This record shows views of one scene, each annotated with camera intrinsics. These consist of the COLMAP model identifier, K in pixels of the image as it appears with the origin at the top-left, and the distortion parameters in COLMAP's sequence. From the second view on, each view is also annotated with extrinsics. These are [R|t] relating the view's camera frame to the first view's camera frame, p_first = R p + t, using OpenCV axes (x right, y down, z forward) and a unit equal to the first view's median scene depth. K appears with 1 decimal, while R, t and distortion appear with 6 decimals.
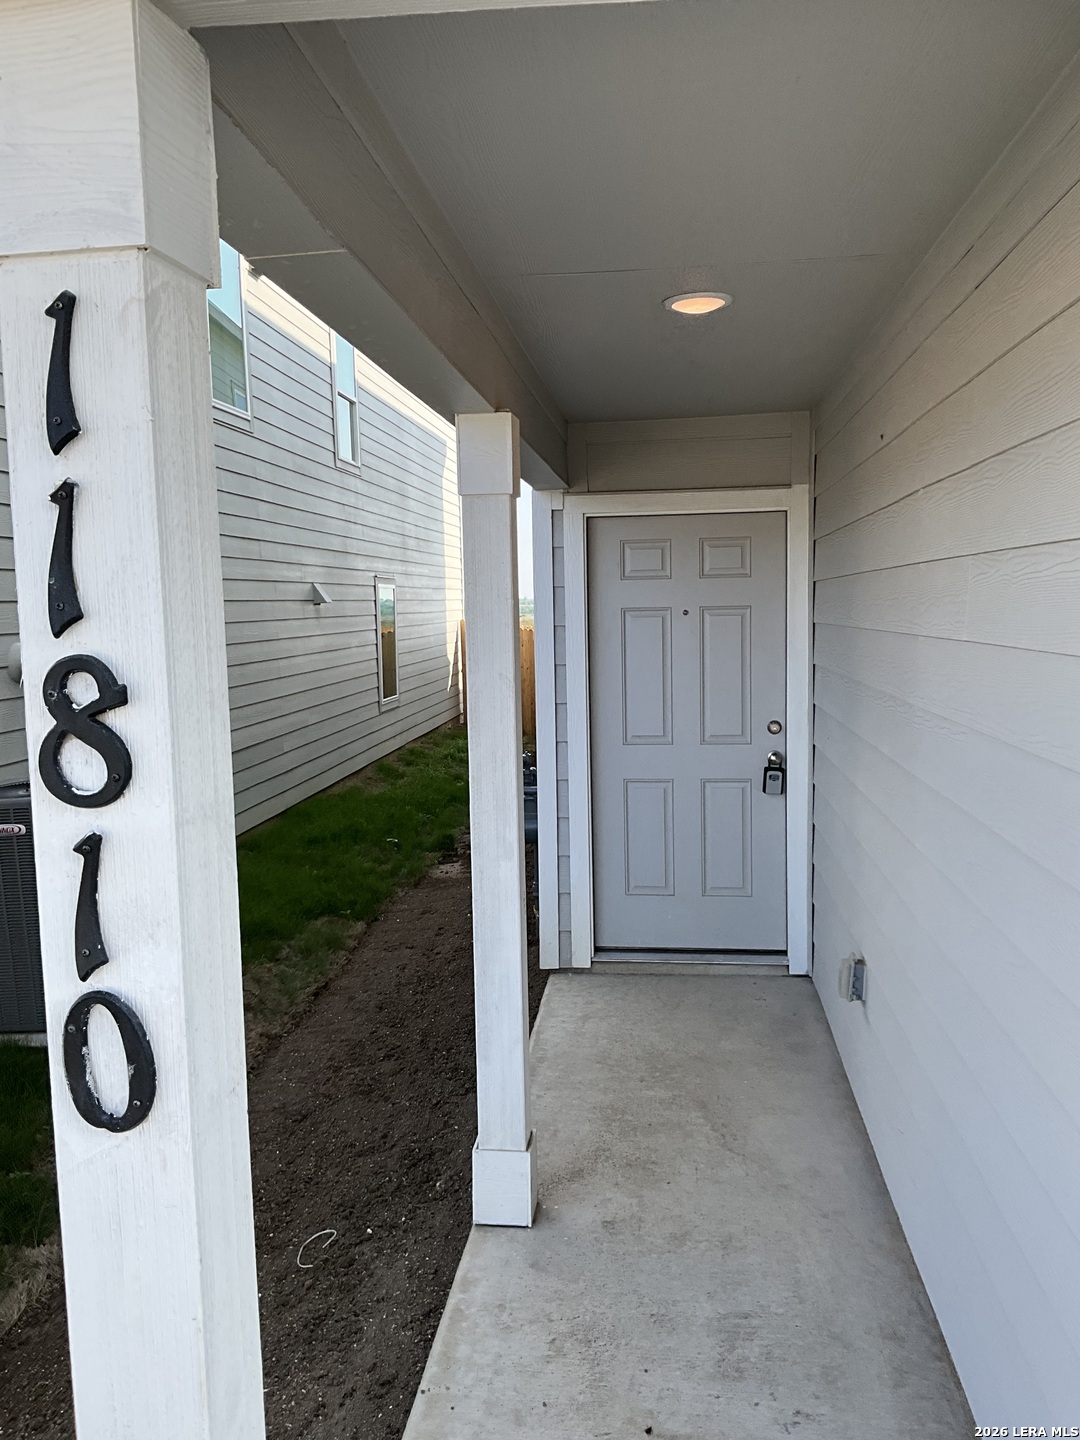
lens RADIAL K [[1193.5, 0, 540.0], [0, 1193.5, 720.0], [0, 0, 1]] dist [0.104417, -0.183595]
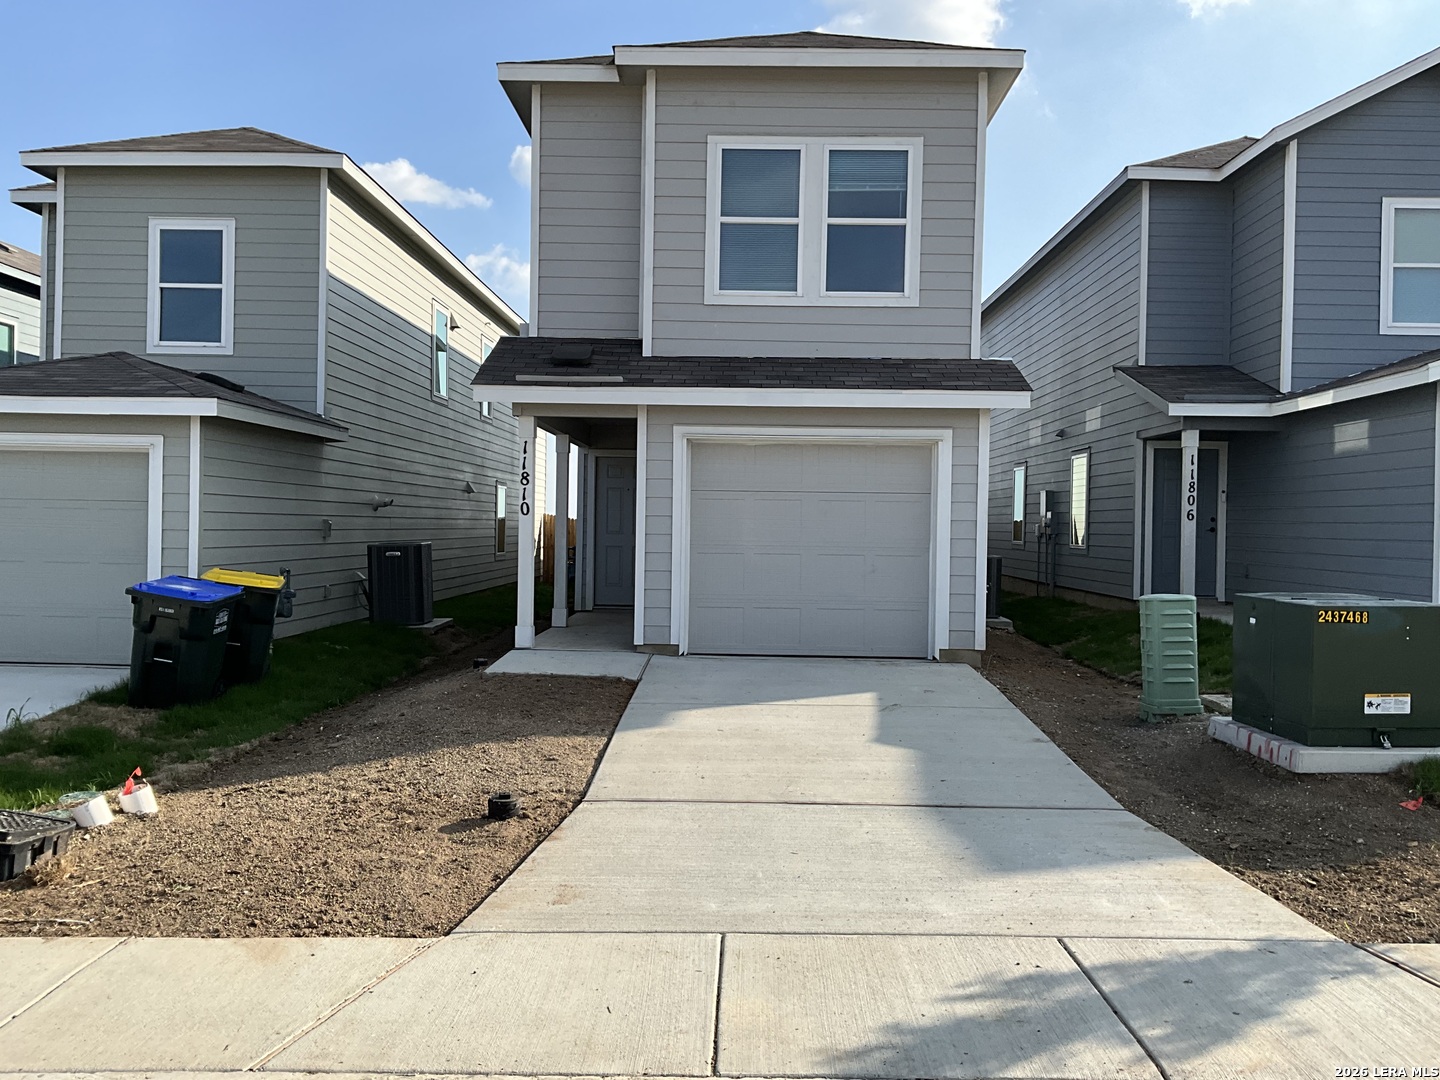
lens RADIAL K [[1193.5, 0, 720.0], [0, 1193.5, 540.0], [0, 0, 1]] dist [0.104417, -0.183595]
pose [[0.995437, 0.037380, 0.087800, 0.045012], [-0.029501, 0.995561, -0.089375, 0.143552], [-0.090751, 0.086377, 0.992121, -0.960251]]
